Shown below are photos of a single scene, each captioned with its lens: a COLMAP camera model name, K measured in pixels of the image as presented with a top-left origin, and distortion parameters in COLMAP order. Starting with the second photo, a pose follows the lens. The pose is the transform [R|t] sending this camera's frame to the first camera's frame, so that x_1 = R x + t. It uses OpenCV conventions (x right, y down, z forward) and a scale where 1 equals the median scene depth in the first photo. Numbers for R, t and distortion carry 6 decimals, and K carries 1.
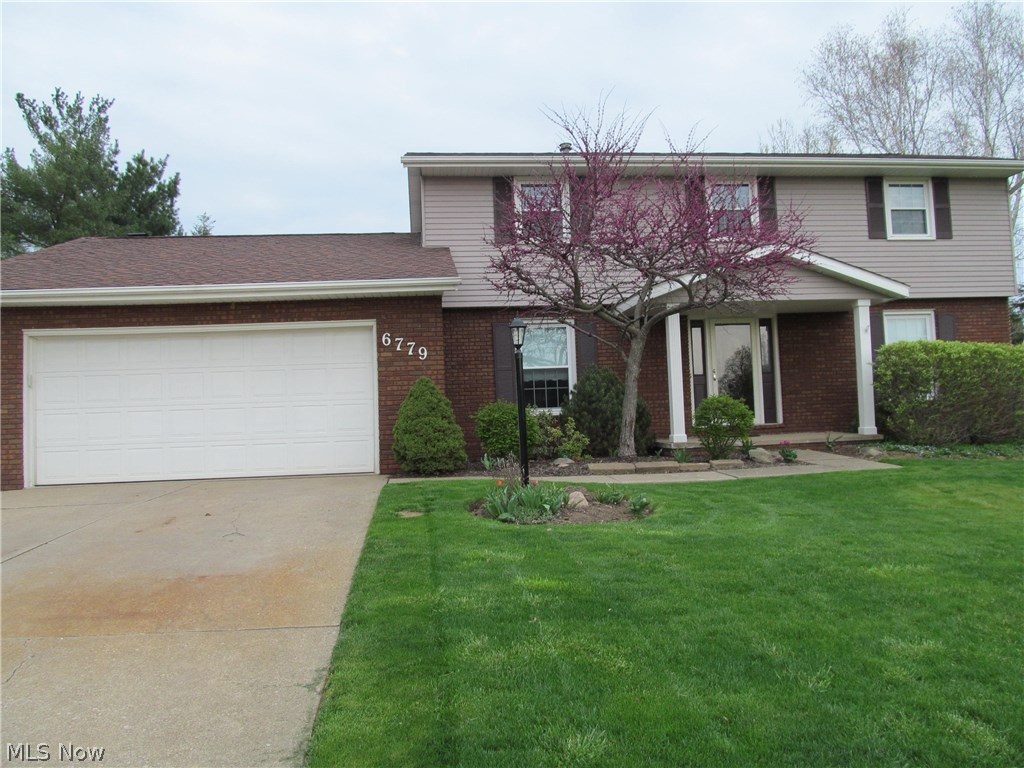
lens RADIAL K [[846.1, 0, 518.5], [0, 846.1, 389.5], [0, 0, 1]] dist [-0.063038, 0.005816]
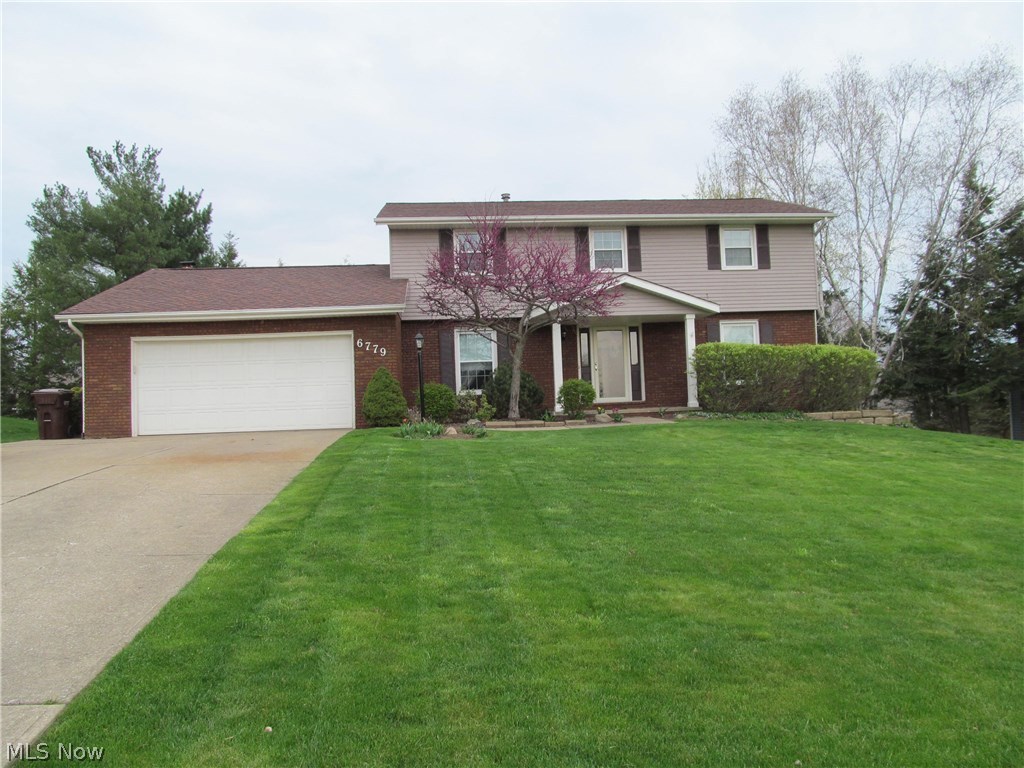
lens RADIAL K [[846.1, 0, 505.6], [0, 846.1, 381.4], [0, 0, 1]] dist [-0.063038, 0.005816]
pose [[0.999551, 0.000125, -0.029971, 0.121161], [-0.000276, 0.999987, -0.005061, 0.014754], [0.029970, 0.005067, 0.999538, -0.420365]]
